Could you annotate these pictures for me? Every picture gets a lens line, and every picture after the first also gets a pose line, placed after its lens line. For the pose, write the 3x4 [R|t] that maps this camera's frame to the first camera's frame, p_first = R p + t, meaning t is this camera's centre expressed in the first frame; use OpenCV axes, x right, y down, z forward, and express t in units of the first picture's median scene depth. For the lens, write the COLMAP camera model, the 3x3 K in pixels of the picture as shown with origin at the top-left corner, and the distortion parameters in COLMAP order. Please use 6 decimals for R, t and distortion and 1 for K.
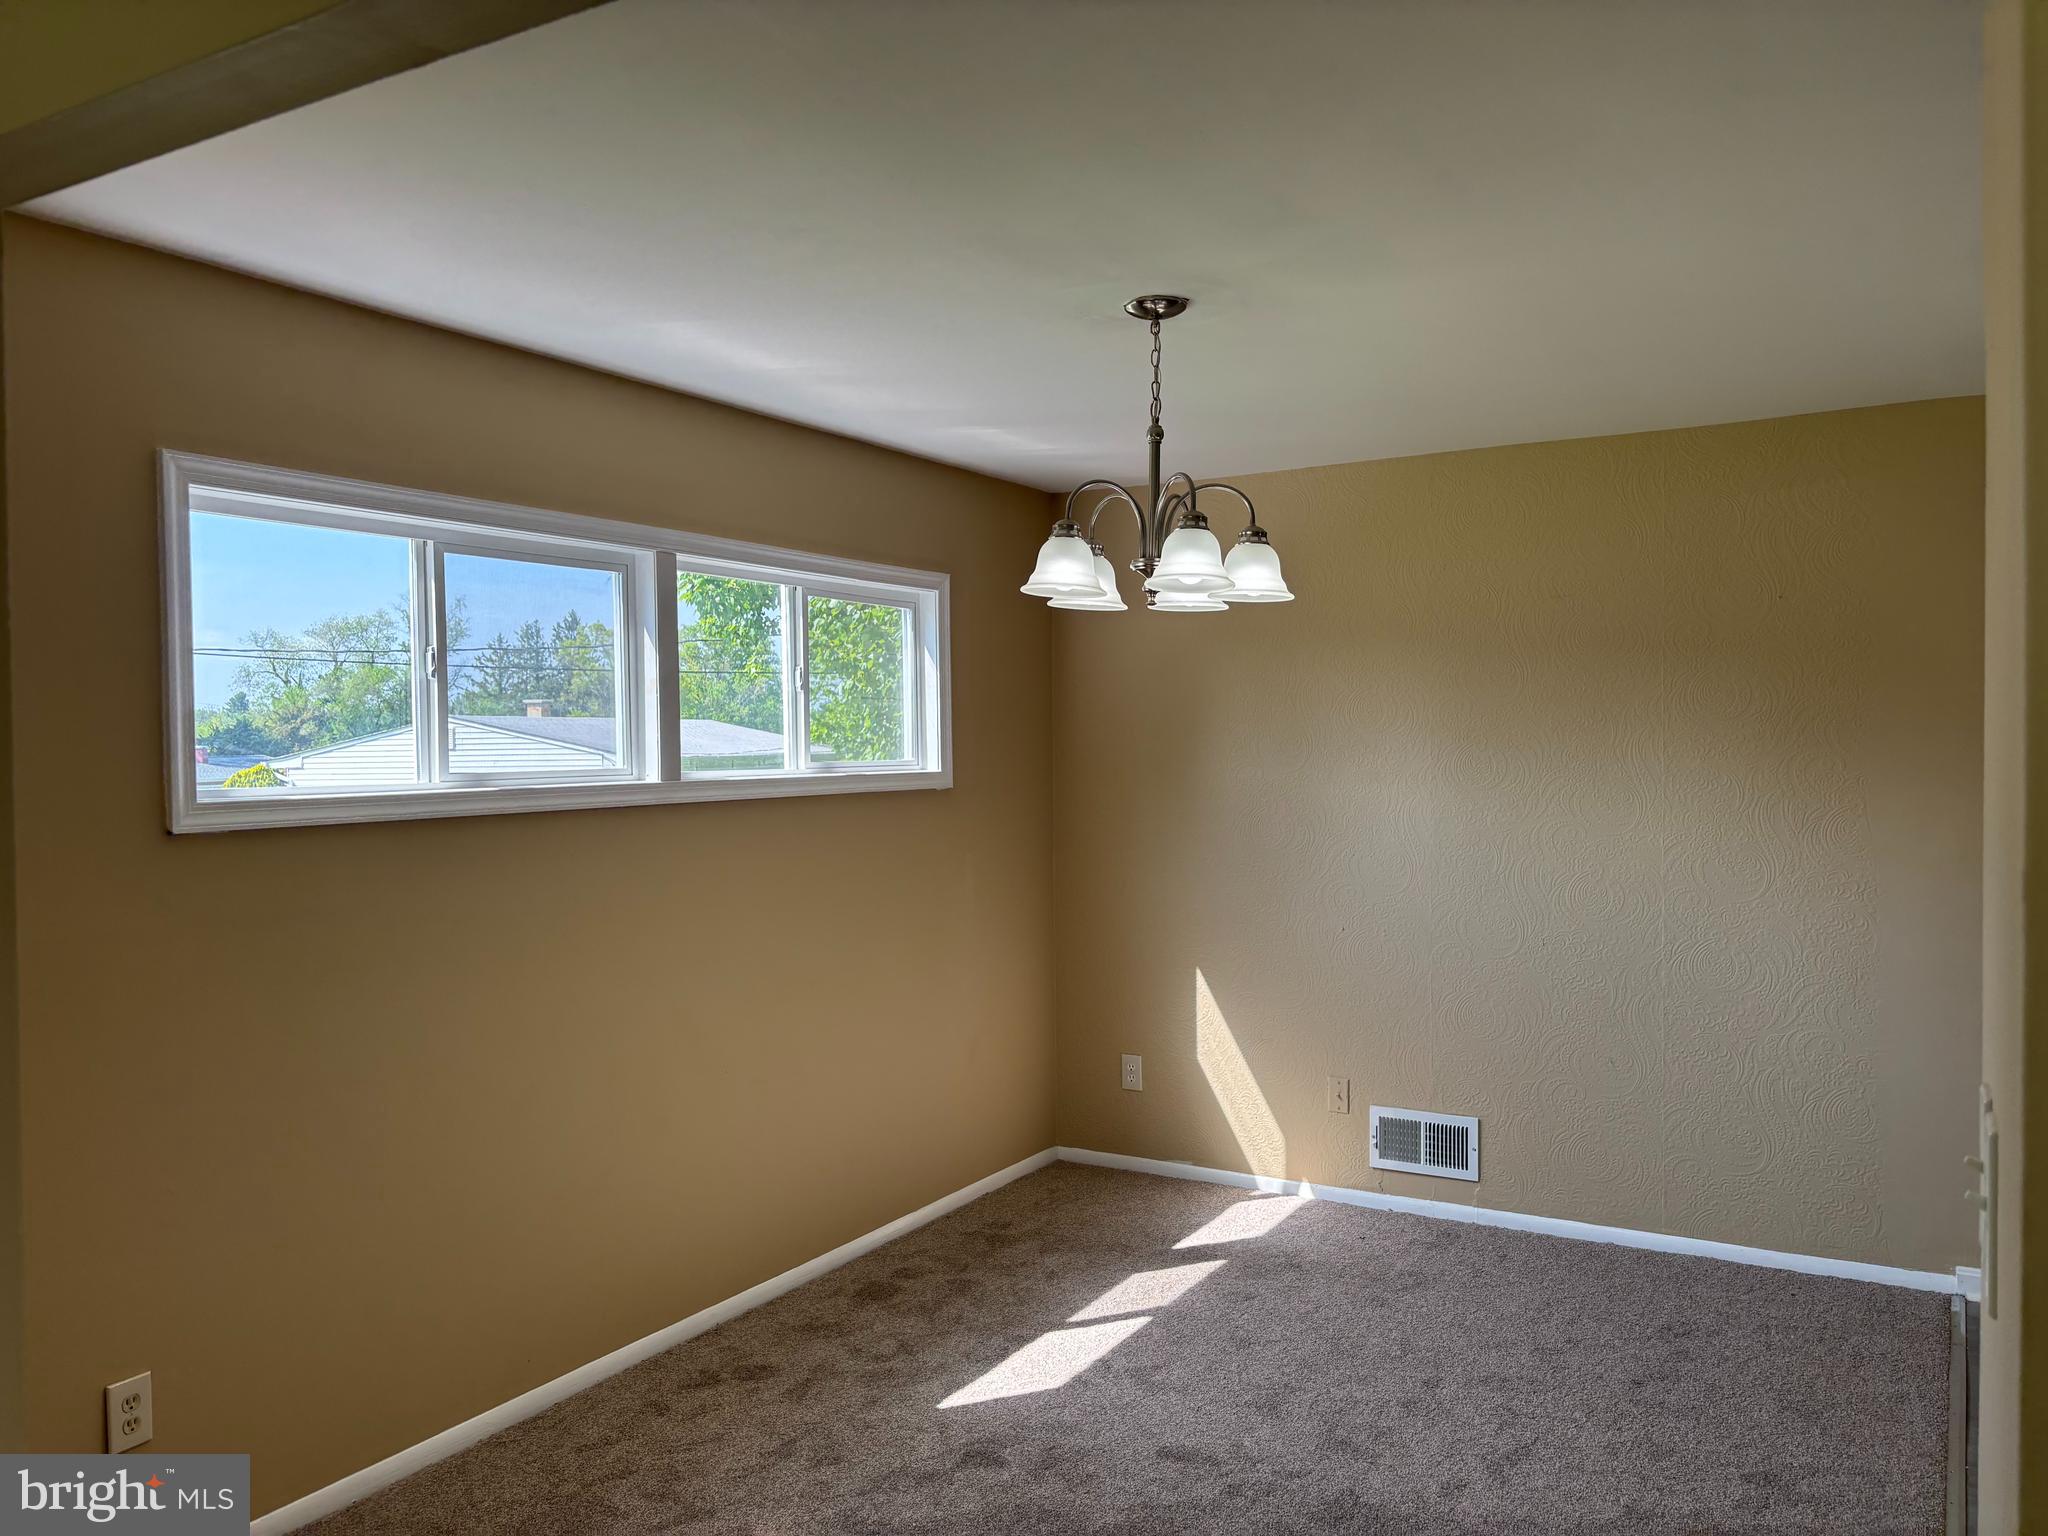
lens RADIAL K [[1563.8, 0, 1031.5], [0, 1563.8, 768.6], [0, 0, 1]] dist [0.062463, -0.069129]
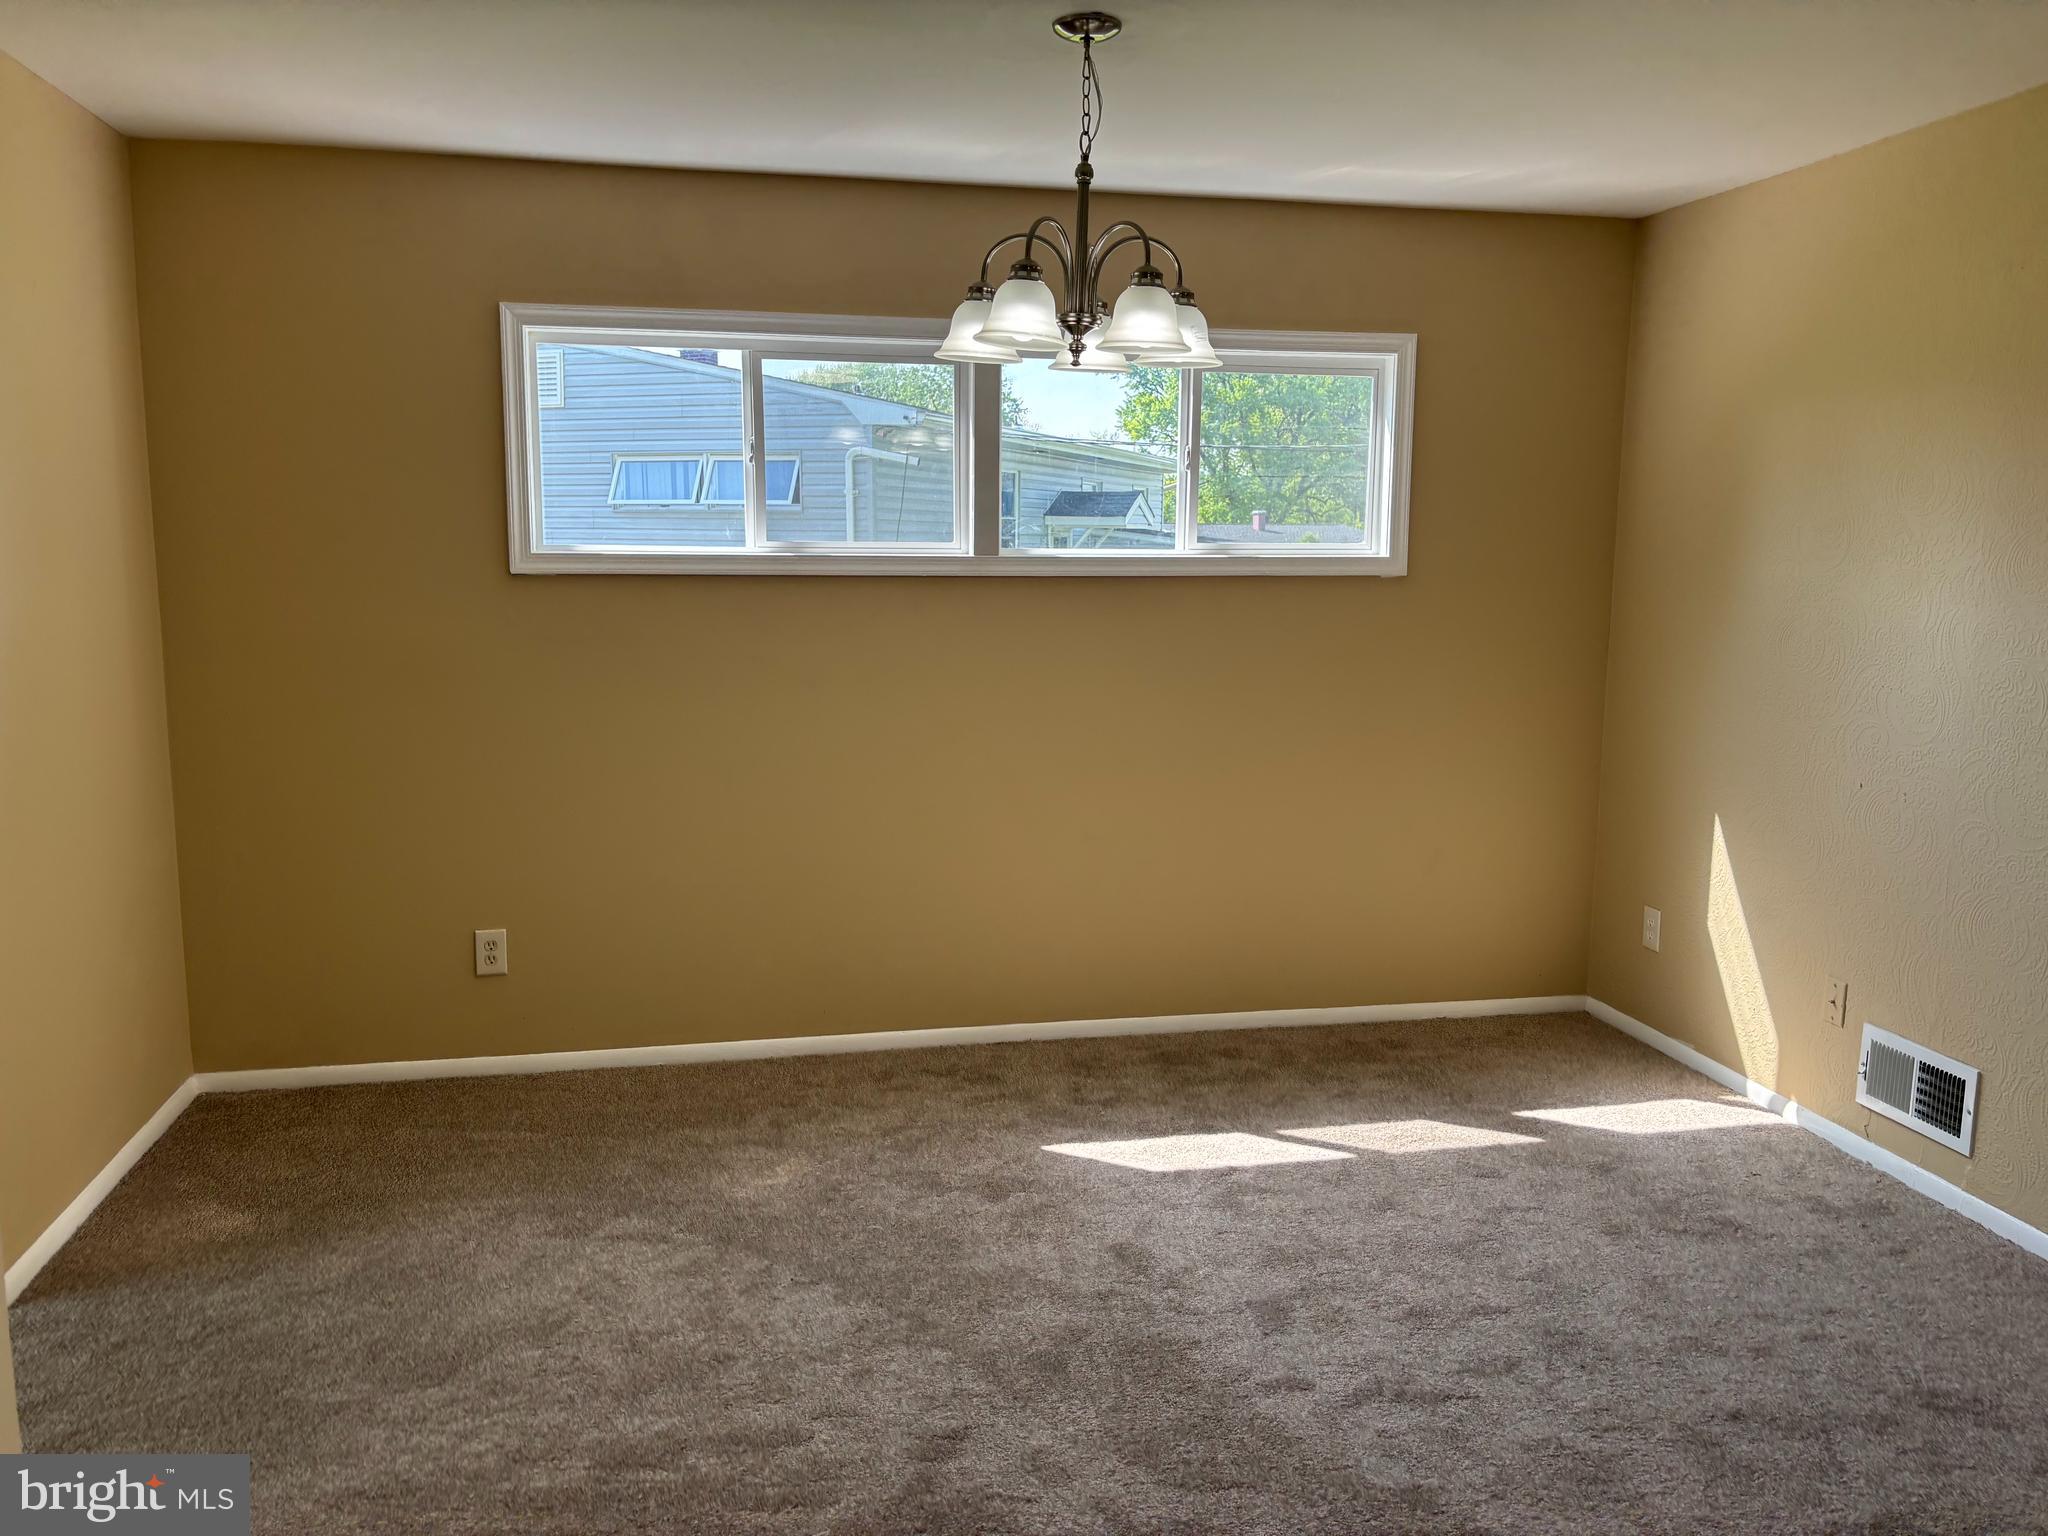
lens RADIAL K [[1563.8, 0, 1027.9], [0, 1563.8, 753.7], [0, 0, 1]] dist [0.062463, -0.069129]
pose [[0.663619, 0.116313, -0.738973, 0.547520], [-0.027004, 0.990919, 0.131718, 0.000891], [0.747583, -0.067455, 0.660734, 0.245550]]
